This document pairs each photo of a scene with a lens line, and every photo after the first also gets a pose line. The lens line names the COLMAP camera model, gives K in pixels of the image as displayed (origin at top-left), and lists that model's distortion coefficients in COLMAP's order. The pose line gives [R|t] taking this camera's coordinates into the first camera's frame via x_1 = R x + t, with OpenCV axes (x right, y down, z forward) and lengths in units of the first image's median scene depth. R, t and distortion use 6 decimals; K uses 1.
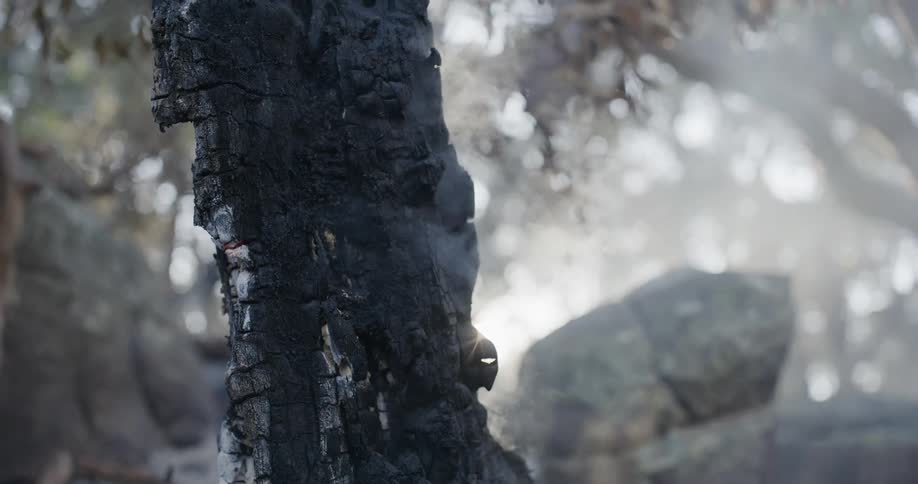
lens RADIAL K [[1212.6, 0, 452.8], [0, 1212.6, 248.5], [0, 0, 1]] dist [-0.077261, 0.000000]
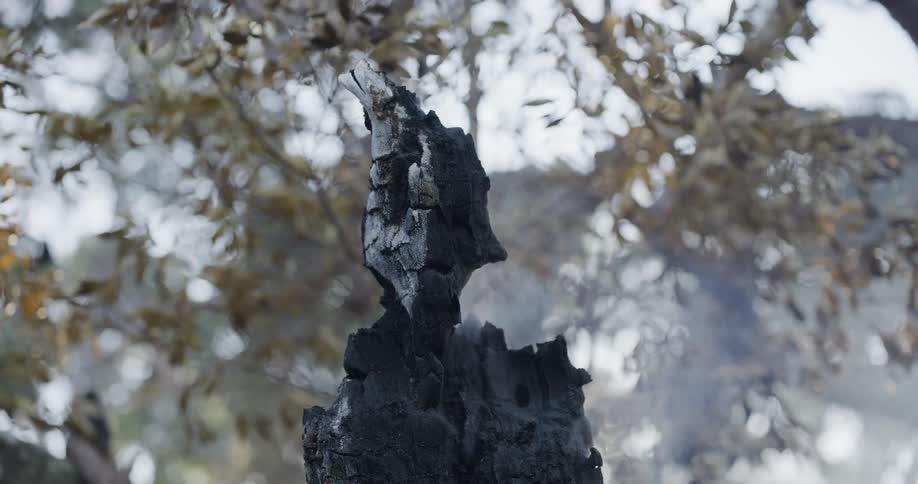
lens RADIAL K [[1212.6, 0, 457.7], [0, 1212.6, 241.0], [0, 0, 1]] dist [-0.077261, 0.000000]
pose [[0.993473, -0.065302, -0.093521, -0.023092], [0.037412, 0.961097, -0.273665, -0.067353], [0.107754, 0.268380, 0.957268, 0.031615]]
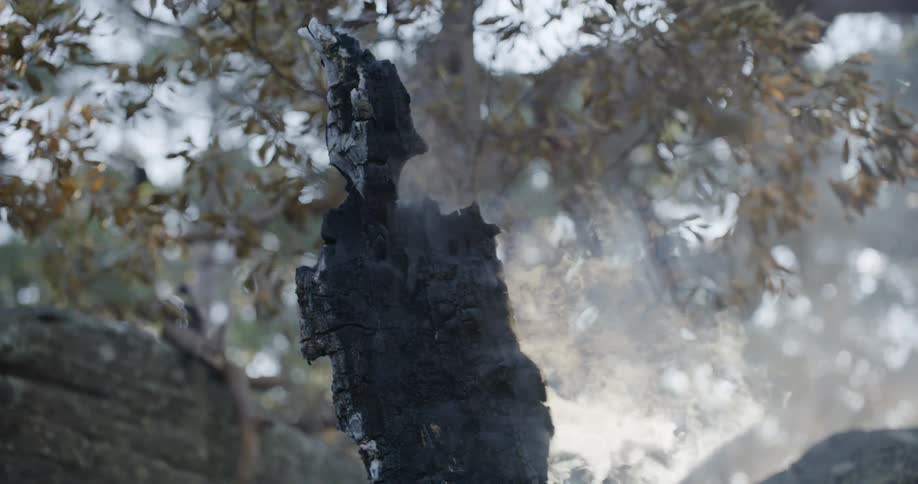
lens RADIAL K [[1212.6, 0, 468.5], [0, 1212.6, 242.0], [0, 0, 1]] dist [-0.077261, 0.000000]
pose [[0.973030, -0.137782, -0.185011, 0.211011], [0.102271, 0.976561, -0.189392, 0.047098], [0.206769, 0.165362, 0.964314, -0.323217]]
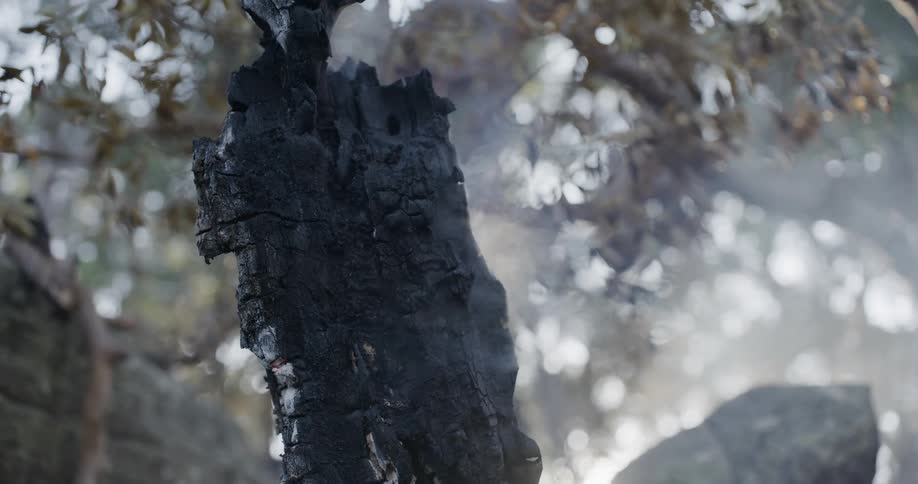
lens RADIAL K [[1212.6, 0, 458.4], [0, 1212.6, 256.8], [0, 0, 1]] dist [-0.077261, 0.000000]
pose [[0.993710, -0.086102, -0.071597, 0.057675], [0.076198, 0.988435, -0.131112, 0.054514], [0.082058, 0.124832, 0.988779, -0.044904]]
